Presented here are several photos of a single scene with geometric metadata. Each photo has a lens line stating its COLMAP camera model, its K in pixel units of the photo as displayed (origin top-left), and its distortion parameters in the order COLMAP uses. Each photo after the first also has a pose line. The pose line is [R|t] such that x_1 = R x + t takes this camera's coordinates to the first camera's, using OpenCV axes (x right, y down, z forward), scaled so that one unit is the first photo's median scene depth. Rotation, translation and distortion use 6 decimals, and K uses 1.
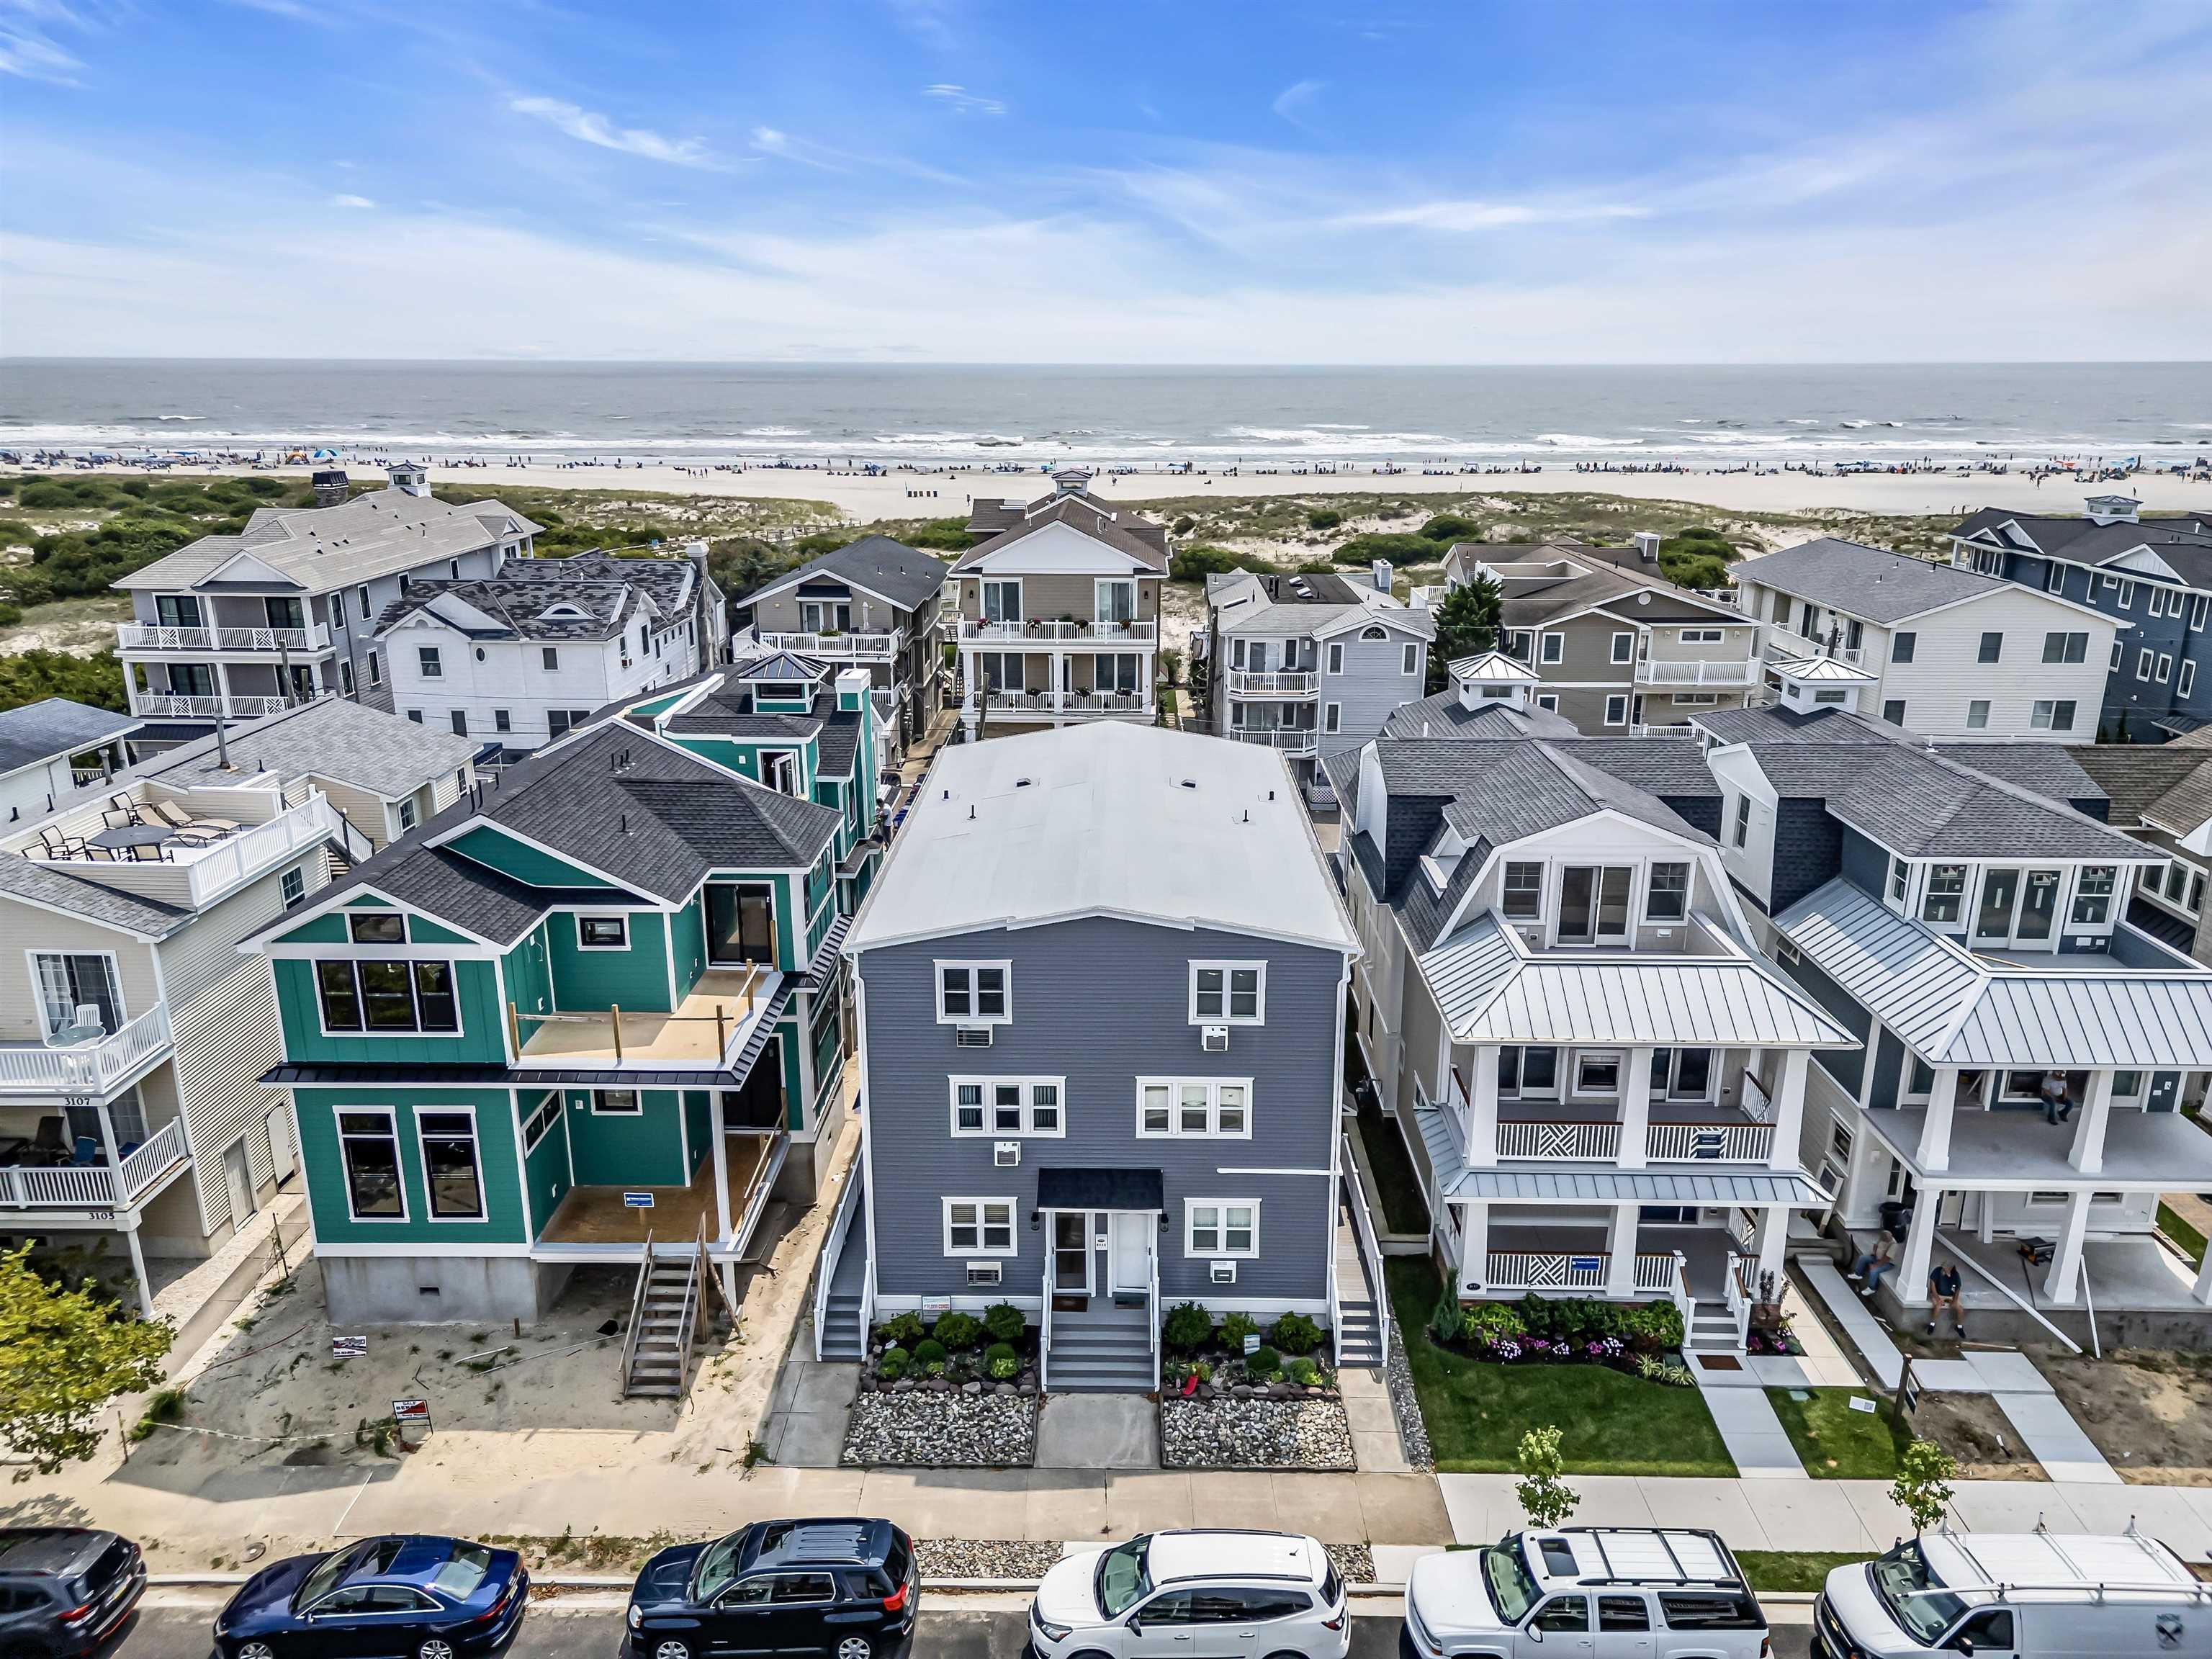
lens RADIAL K [[1568.7, 0, 1106.0], [0, 1568.7, 829.5], [0, 0, 1]] dist [0.108476, -0.147337]
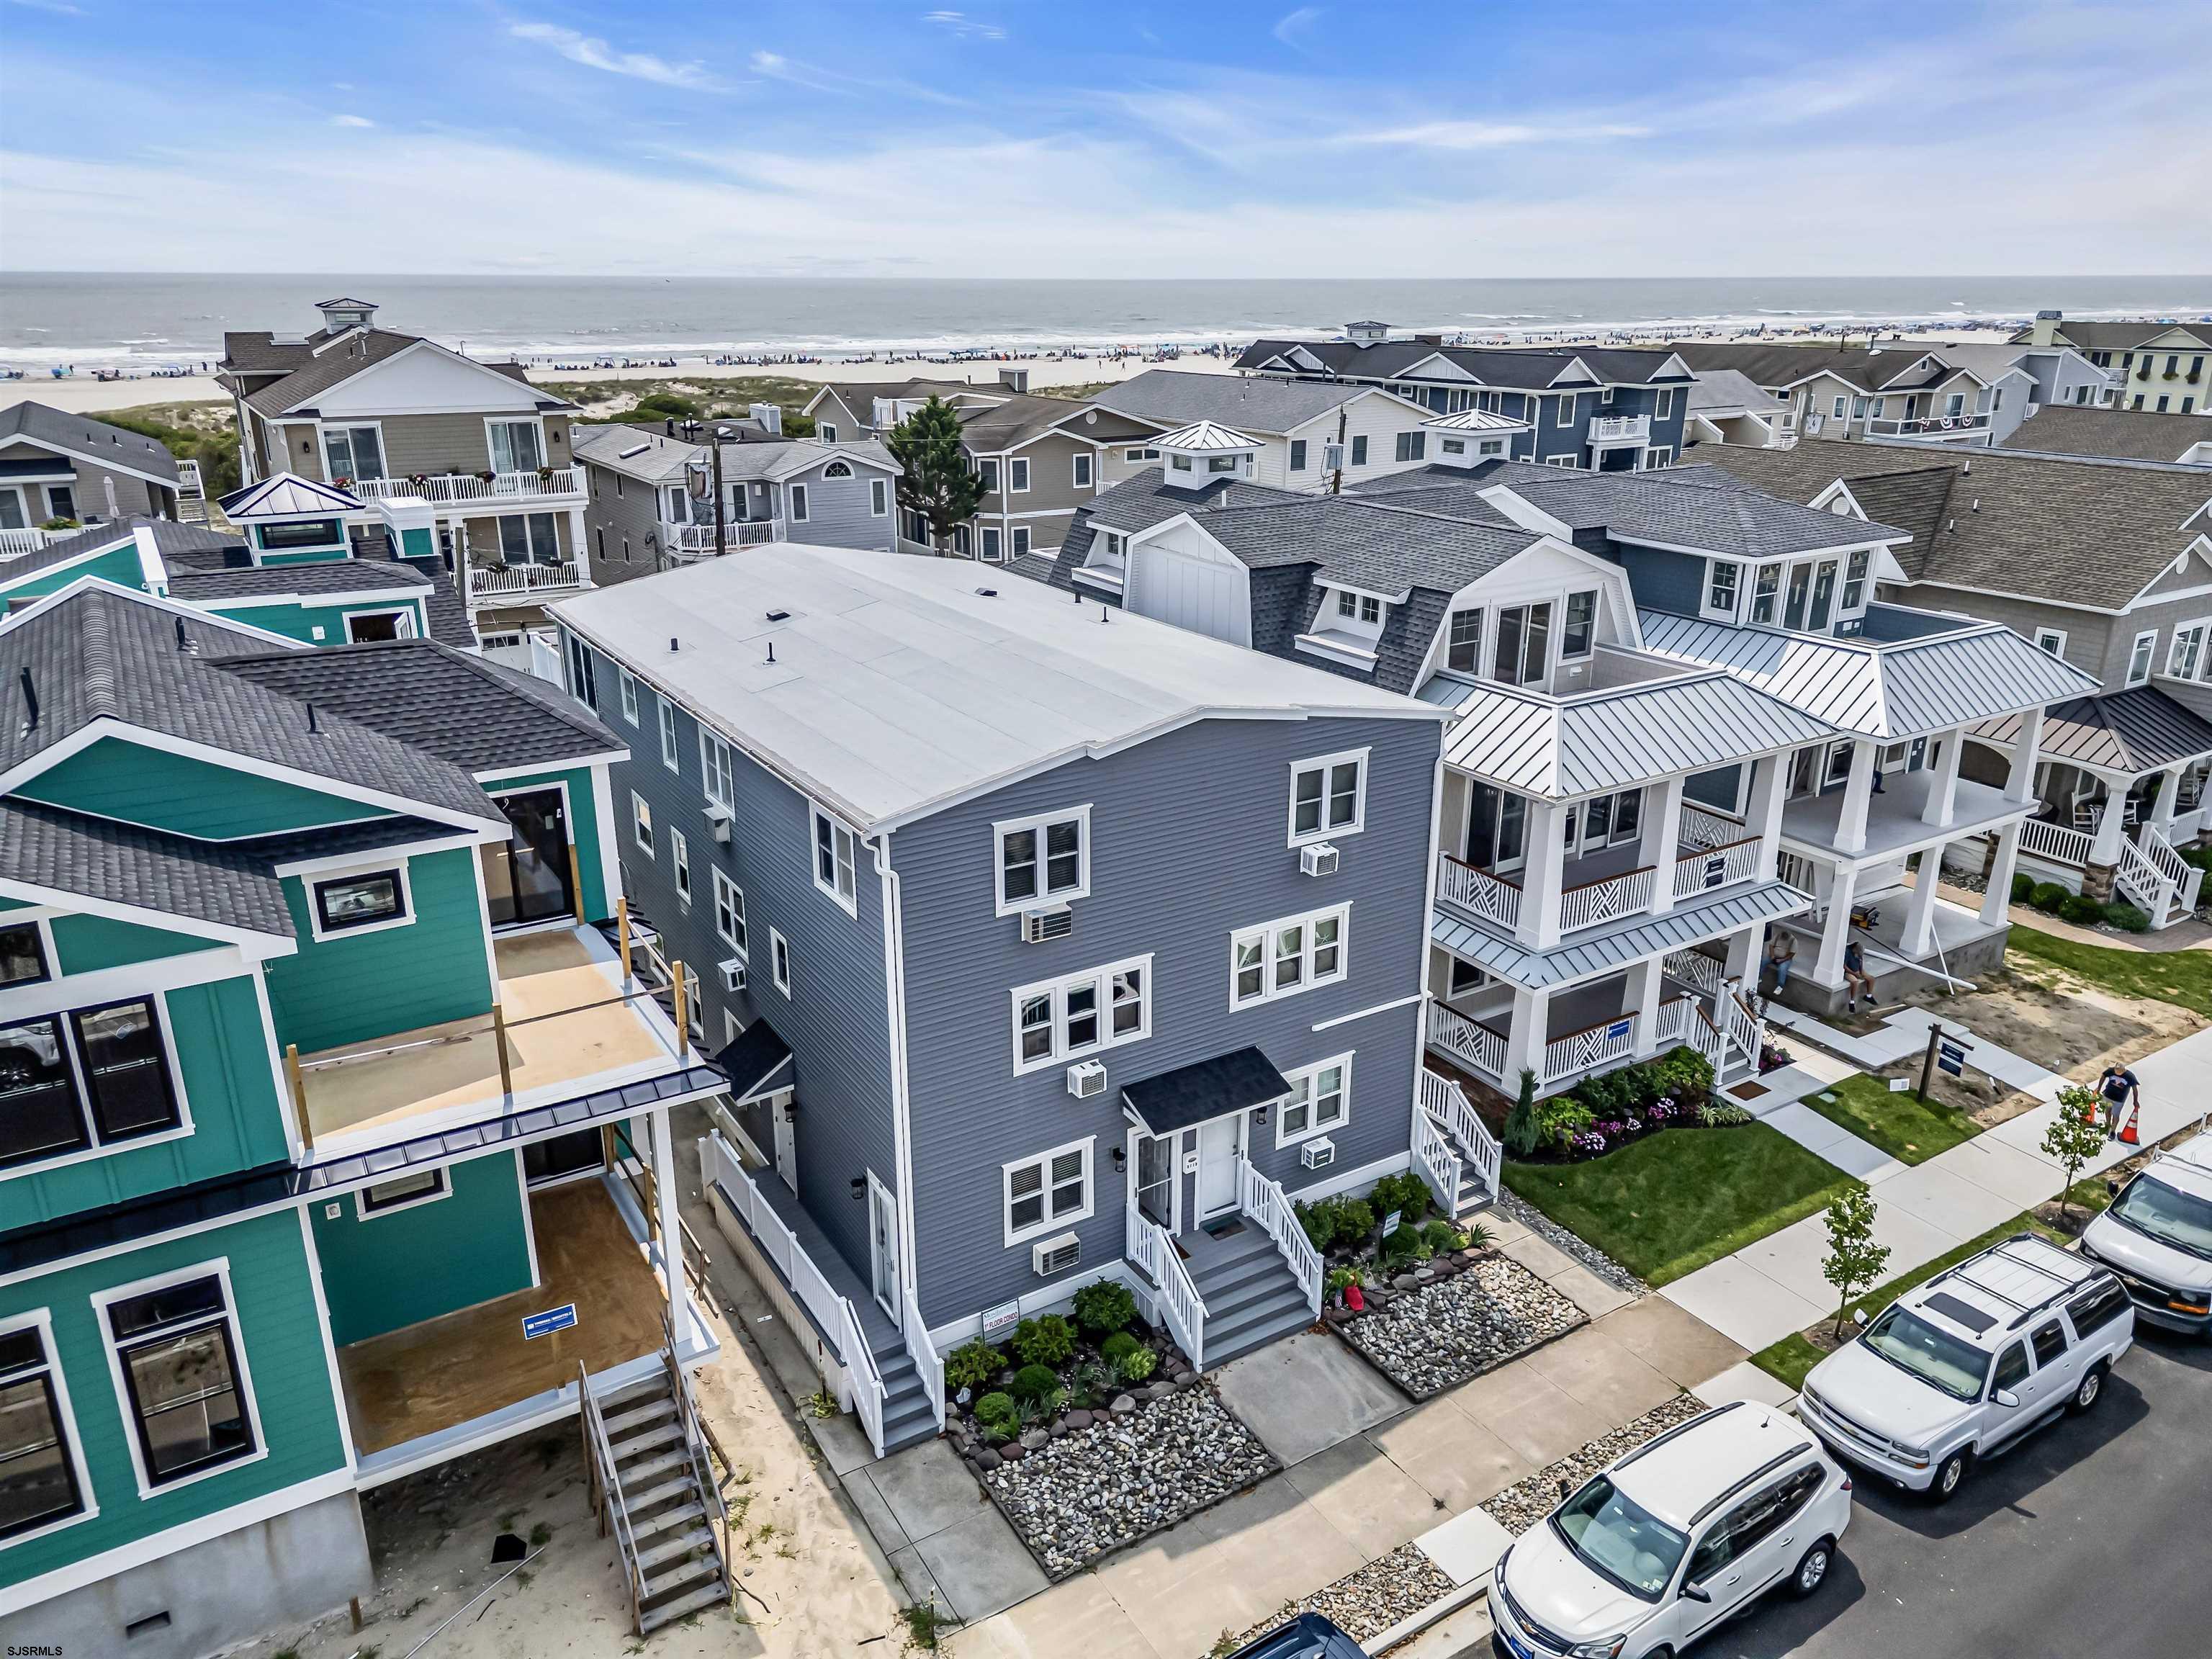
lens RADIAL K [[1554.0, 0, 1106.0], [0, 1554.0, 829.5], [0, 0, 1]] dist [0.090958, -0.082640]
pose [[0.834545, -0.182231, 0.519929, -0.397805], [0.157488, 0.983242, 0.091832, 0.030619], [-0.527951, 0.005244, 0.849259, 0.390295]]
